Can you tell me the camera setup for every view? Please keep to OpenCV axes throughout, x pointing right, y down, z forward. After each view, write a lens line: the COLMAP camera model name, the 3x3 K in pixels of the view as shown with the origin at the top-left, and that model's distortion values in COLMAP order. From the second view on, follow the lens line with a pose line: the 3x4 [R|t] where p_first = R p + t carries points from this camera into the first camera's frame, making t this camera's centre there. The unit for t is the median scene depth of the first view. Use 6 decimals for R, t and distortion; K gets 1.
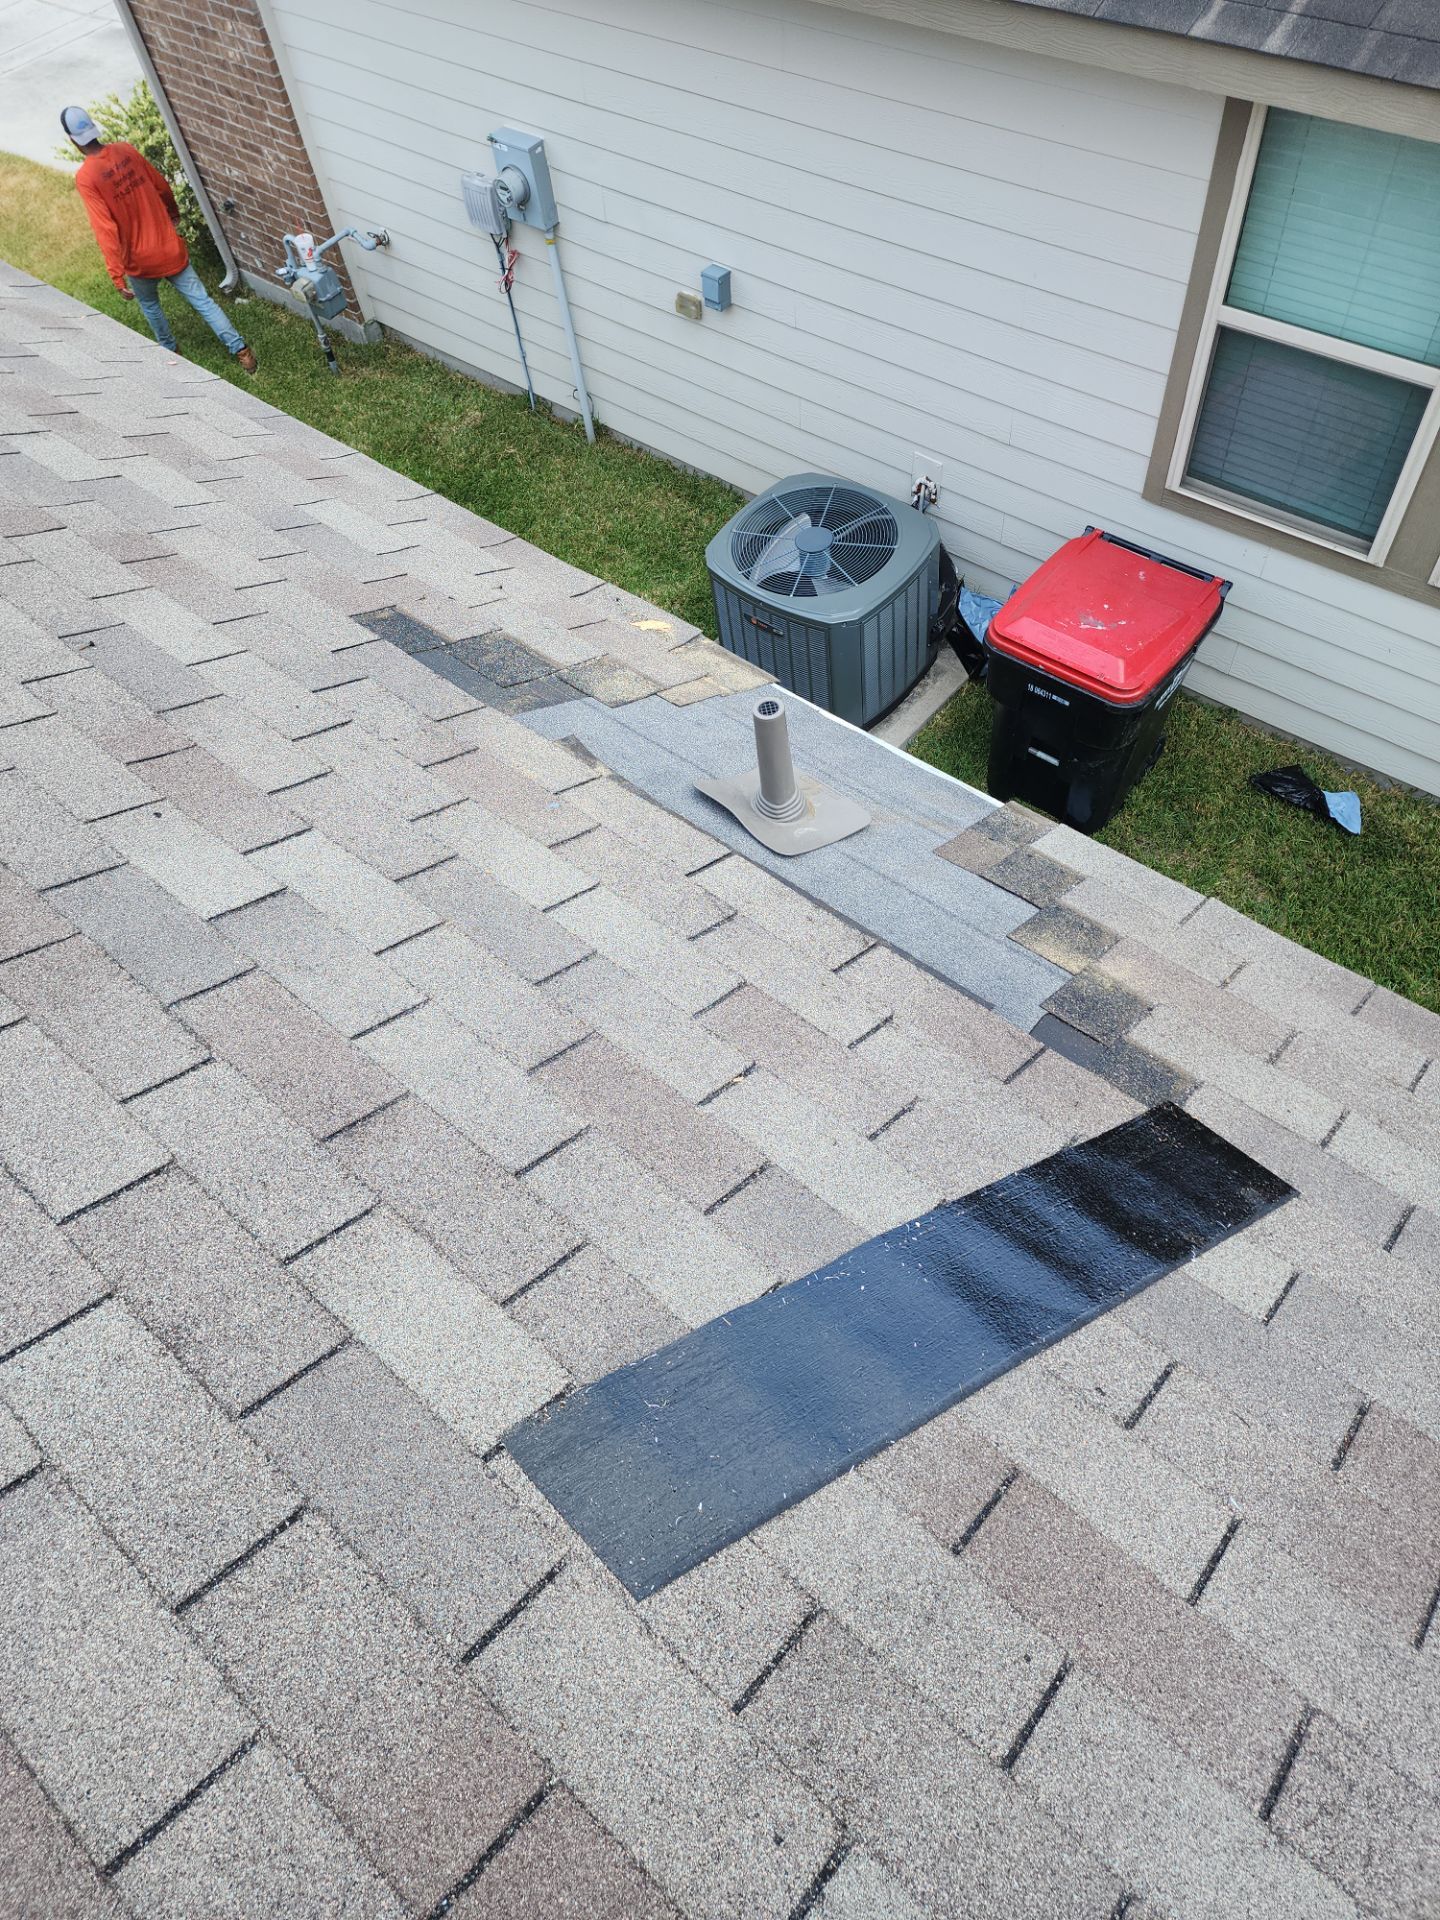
lens RADIAL K [[1273.1, 0, 725.2], [0, 1273.1, 937.6], [0, 0, 1]] dist [0.095980, -0.064240]
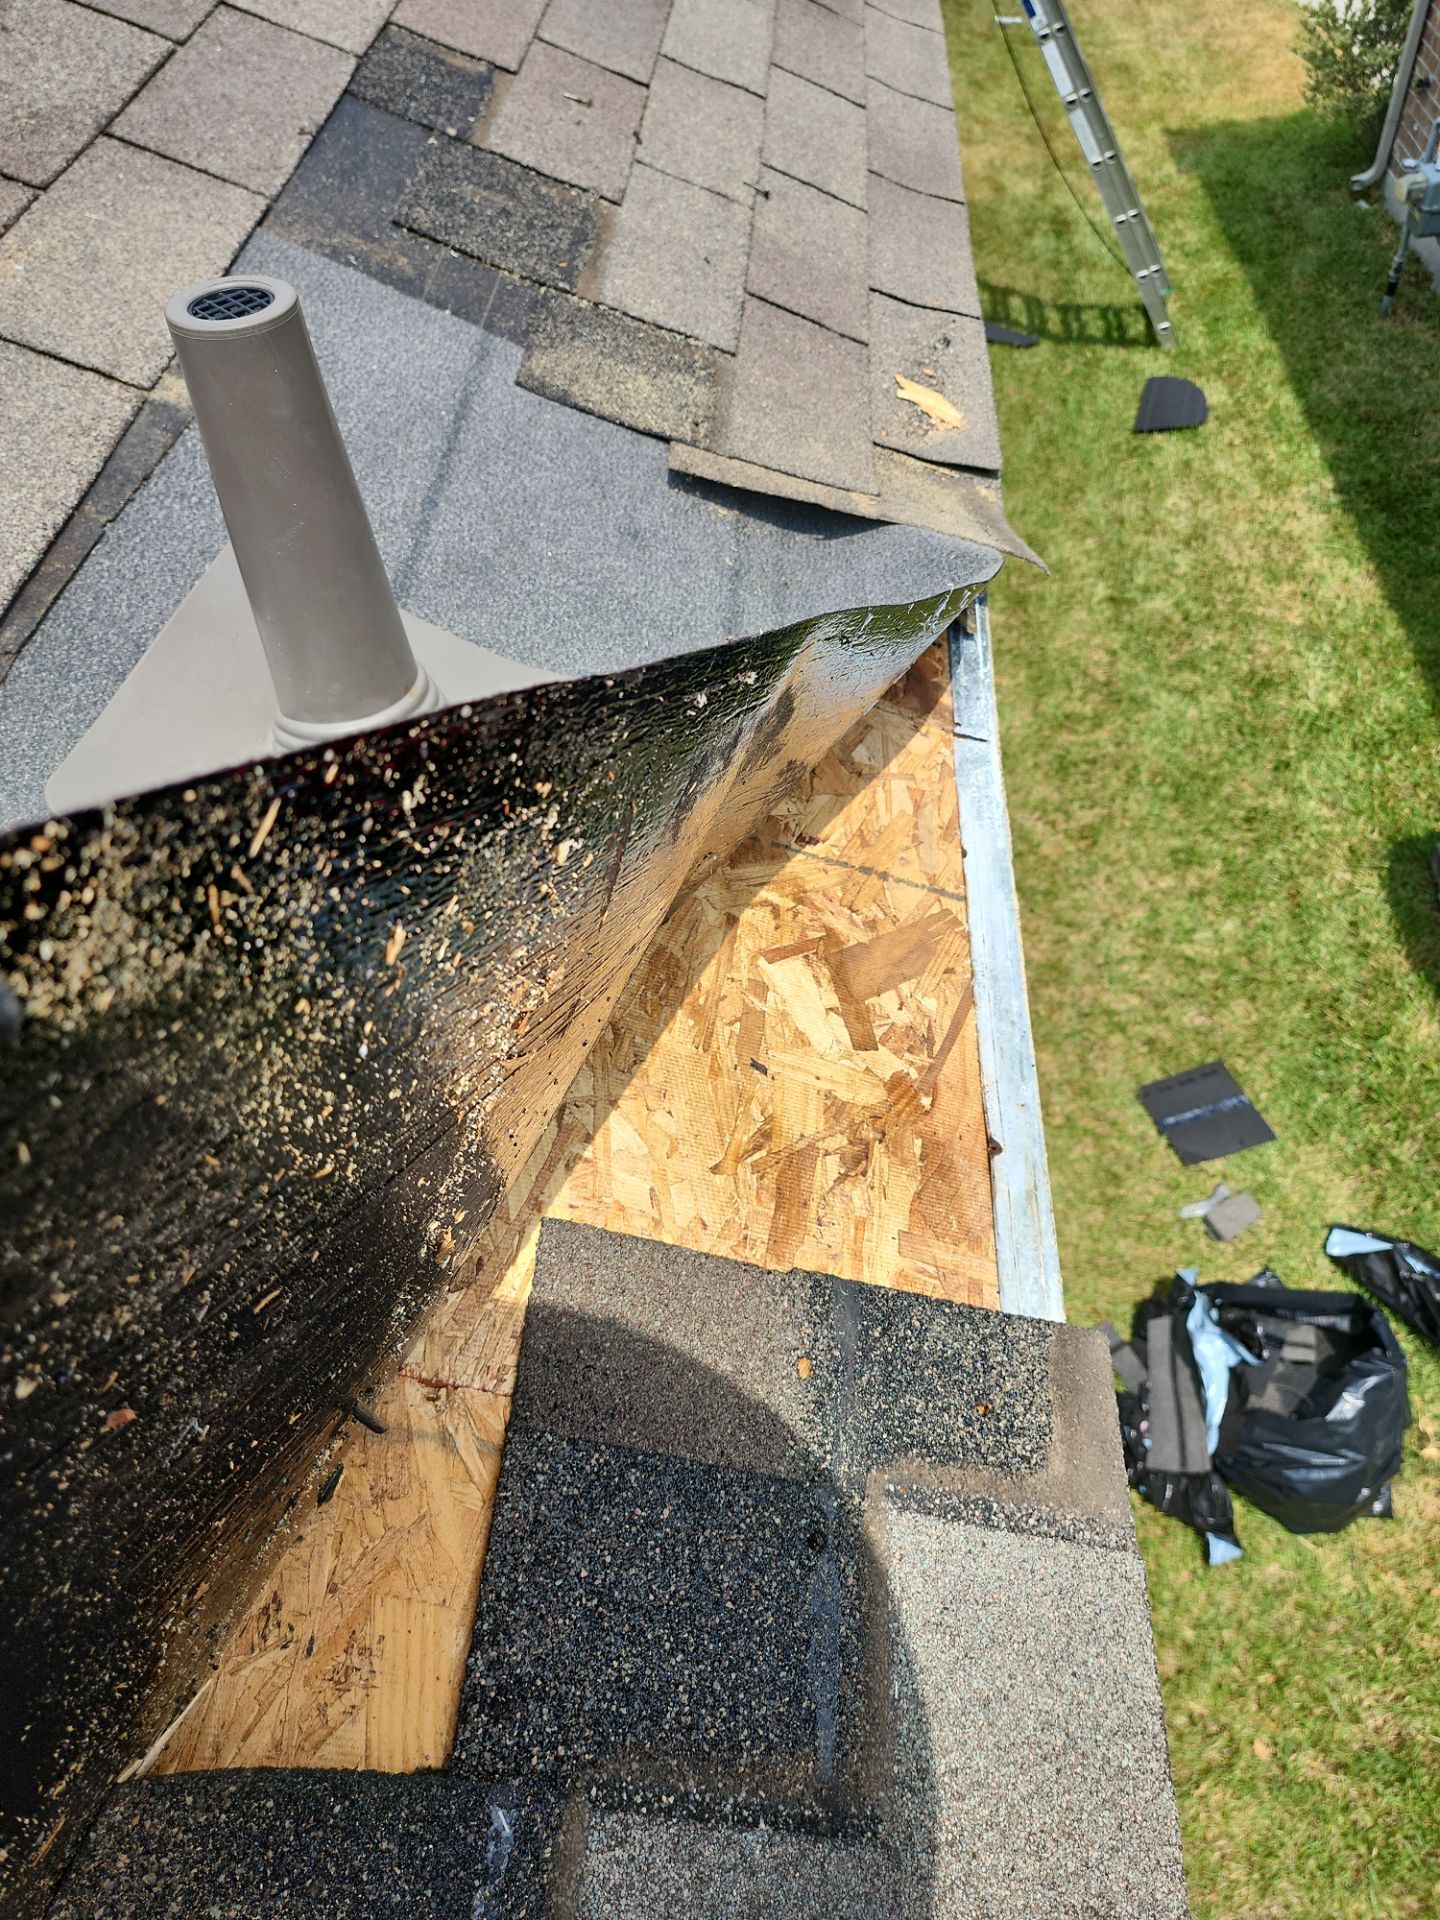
lens RADIAL K [[1289.5, 0, 720.0], [0, 1289.5, 960.0], [0, 0, 1]] dist [0.064526, -0.056292]
pose [[0.602139, 0.644932, -0.470628, 0.252966], [-0.641388, 0.741785, 0.195901, -0.166662], [0.475447, 0.183895, 0.860309, 0.713915]]
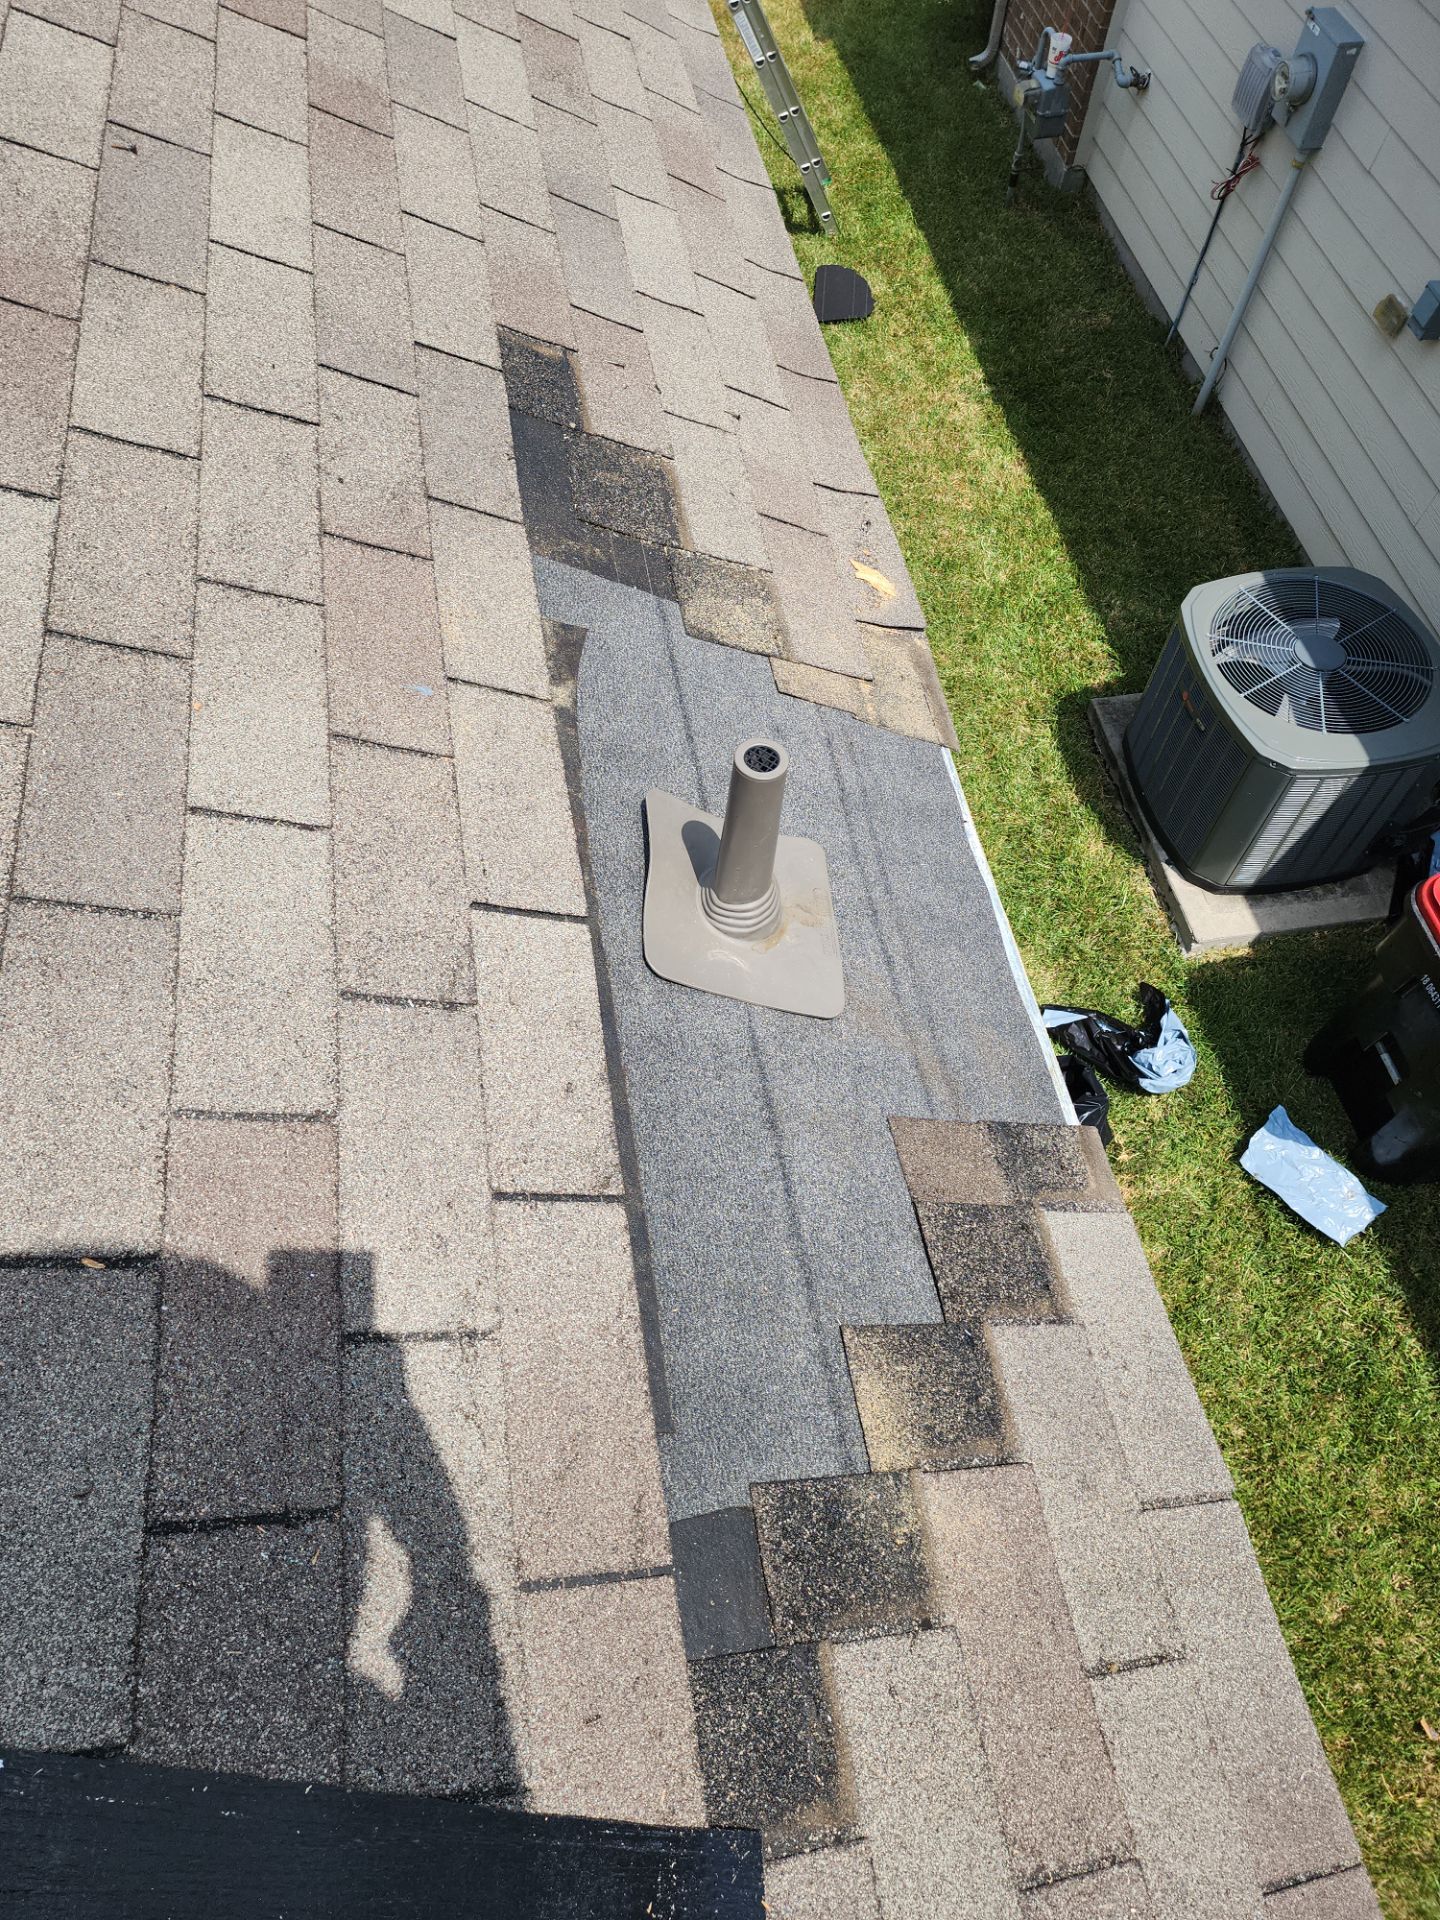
lens RADIAL K [[1285.2, 0, 720.0], [0, 1285.2, 960.0], [0, 0, 1]] dist [0.074099, -0.054715]
pose [[0.763975, 0.608127, -0.215692, 0.171459], [-0.590101, 0.793708, 0.147675, -0.154528], [0.261002, 0.014460, 0.965230, 0.360835]]
